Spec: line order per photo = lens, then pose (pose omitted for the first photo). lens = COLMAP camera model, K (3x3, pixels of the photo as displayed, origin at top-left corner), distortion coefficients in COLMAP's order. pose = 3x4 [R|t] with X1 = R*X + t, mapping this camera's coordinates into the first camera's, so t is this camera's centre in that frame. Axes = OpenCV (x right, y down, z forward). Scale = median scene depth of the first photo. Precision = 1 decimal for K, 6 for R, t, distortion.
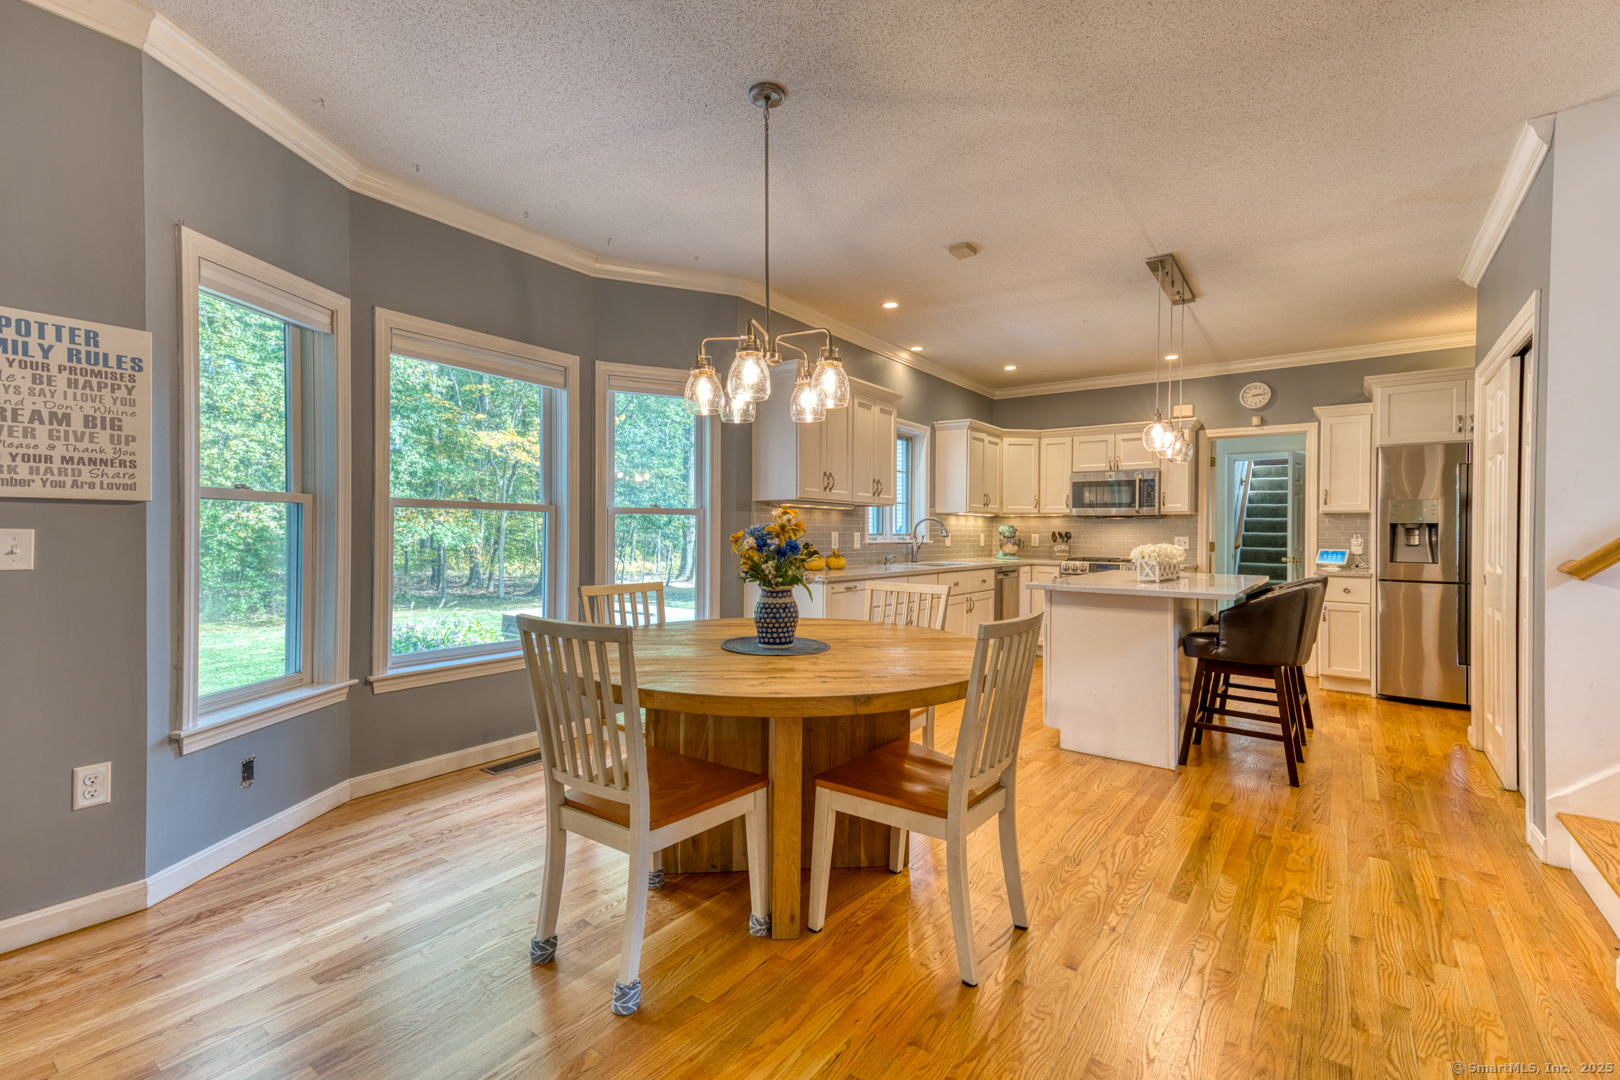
lens RADIAL K [[721.7, 0, 807.5], [0, 721.7, 538.9], [0, 0, 1]] dist [0.001252, -0.000003]
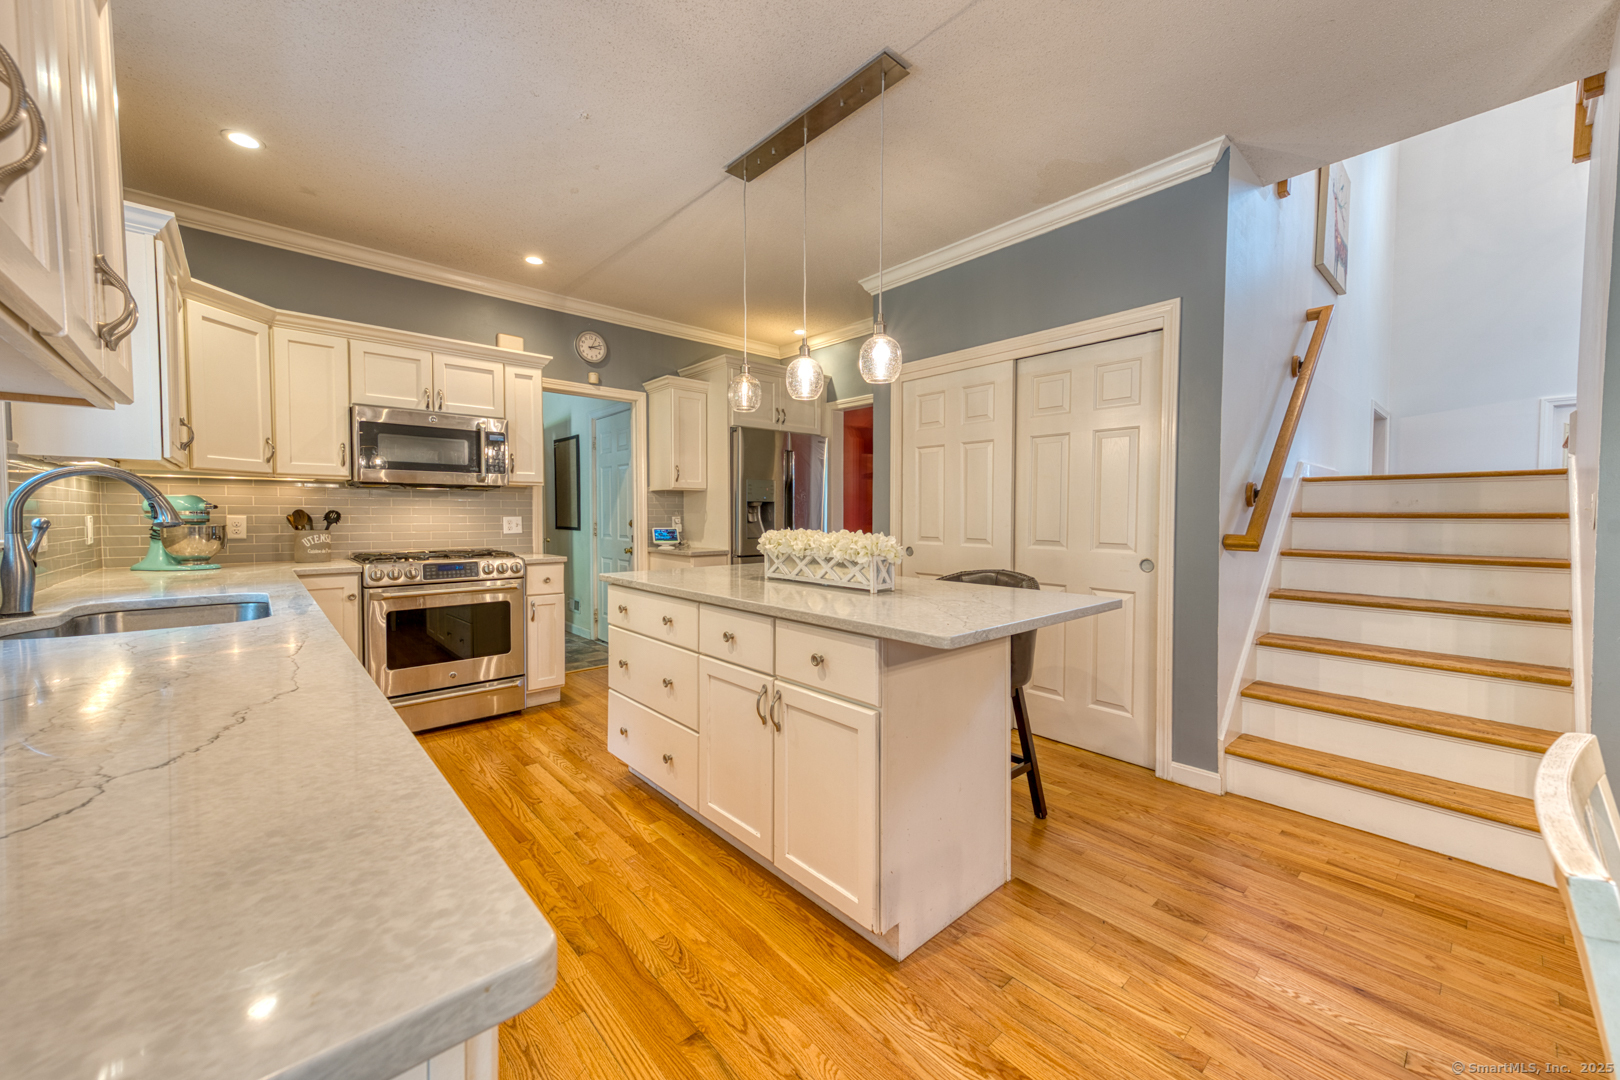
lens RADIAL K [[609.2, 0, 818.6], [0, 609.2, 537.8], [0, 0, 1]] dist [0.011445, 0.000149]
pose [[0.200774, -0.048848, 0.978419, -0.035002], [0.005167, 0.998795, 0.048805, -0.011710], [-0.979624, -0.004744, 0.200784, 0.660519]]
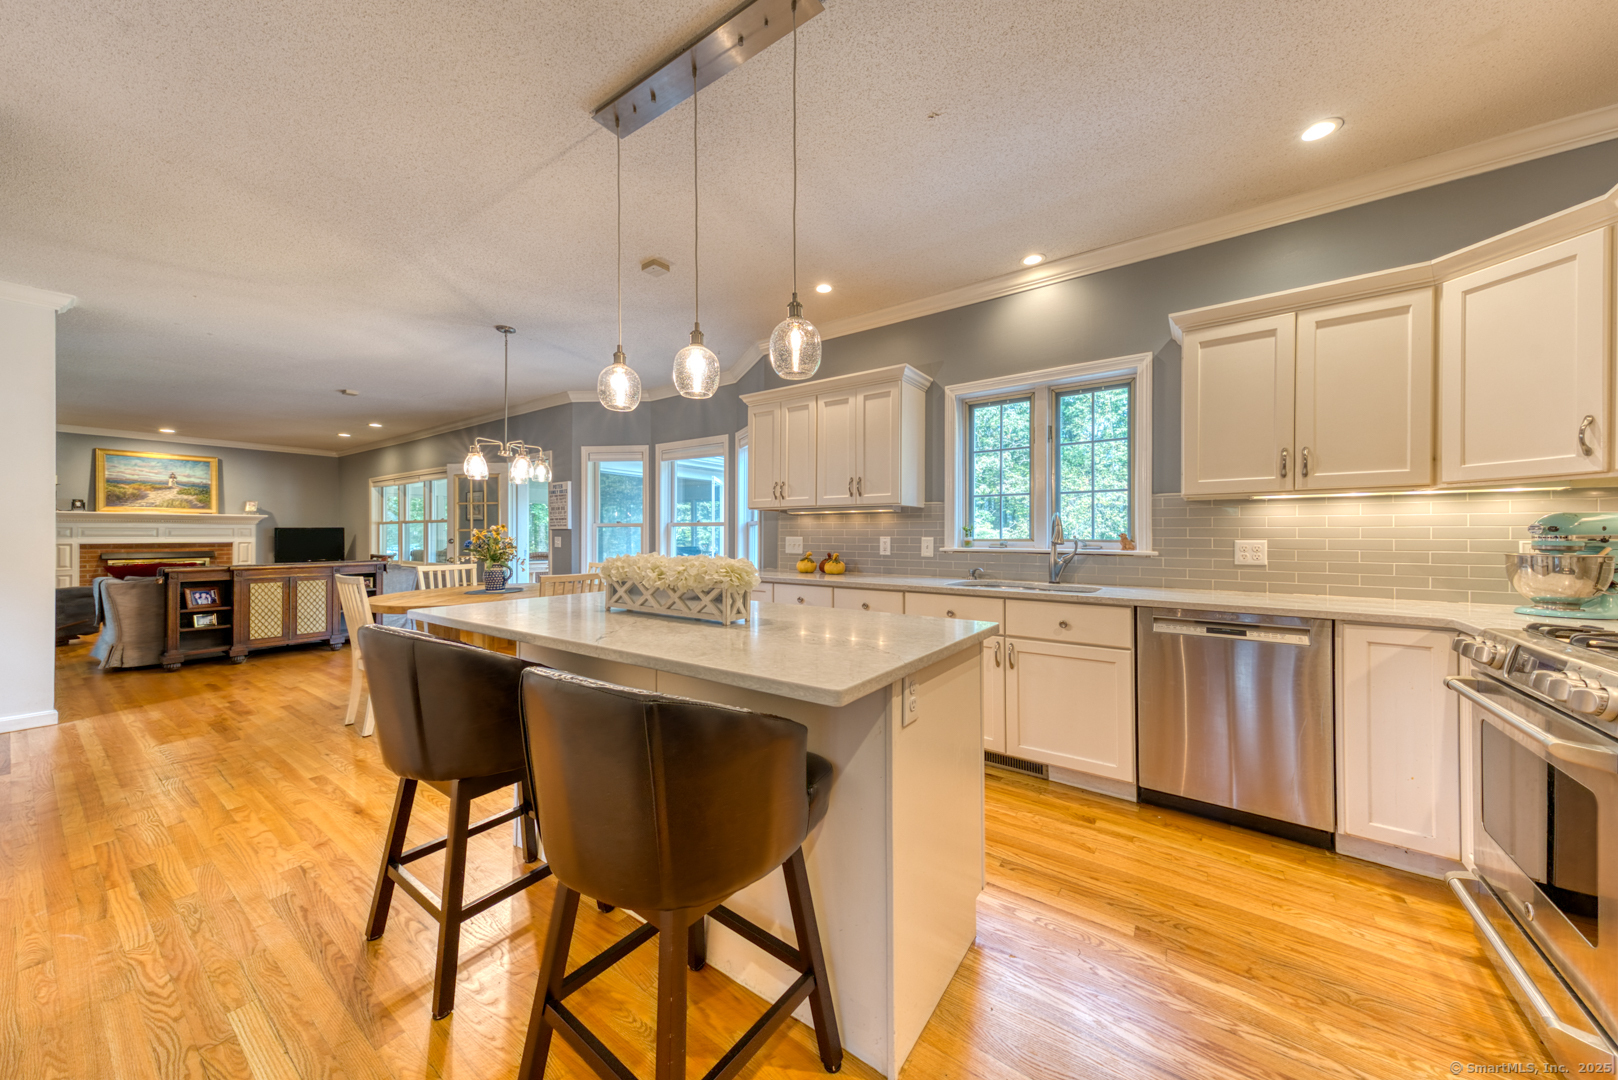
lens RADIAL K [[564.0, 0, 801.2], [0, 564.0, 535.9], [0, 0, 1]] dist [0.000027, 0.000032]
pose [[0.005082, -0.002392, -0.999984, 0.693076], [-0.002628, 0.999994, -0.002405, -0.008003], [0.999984, 0.002640, 0.005075, 0.815186]]
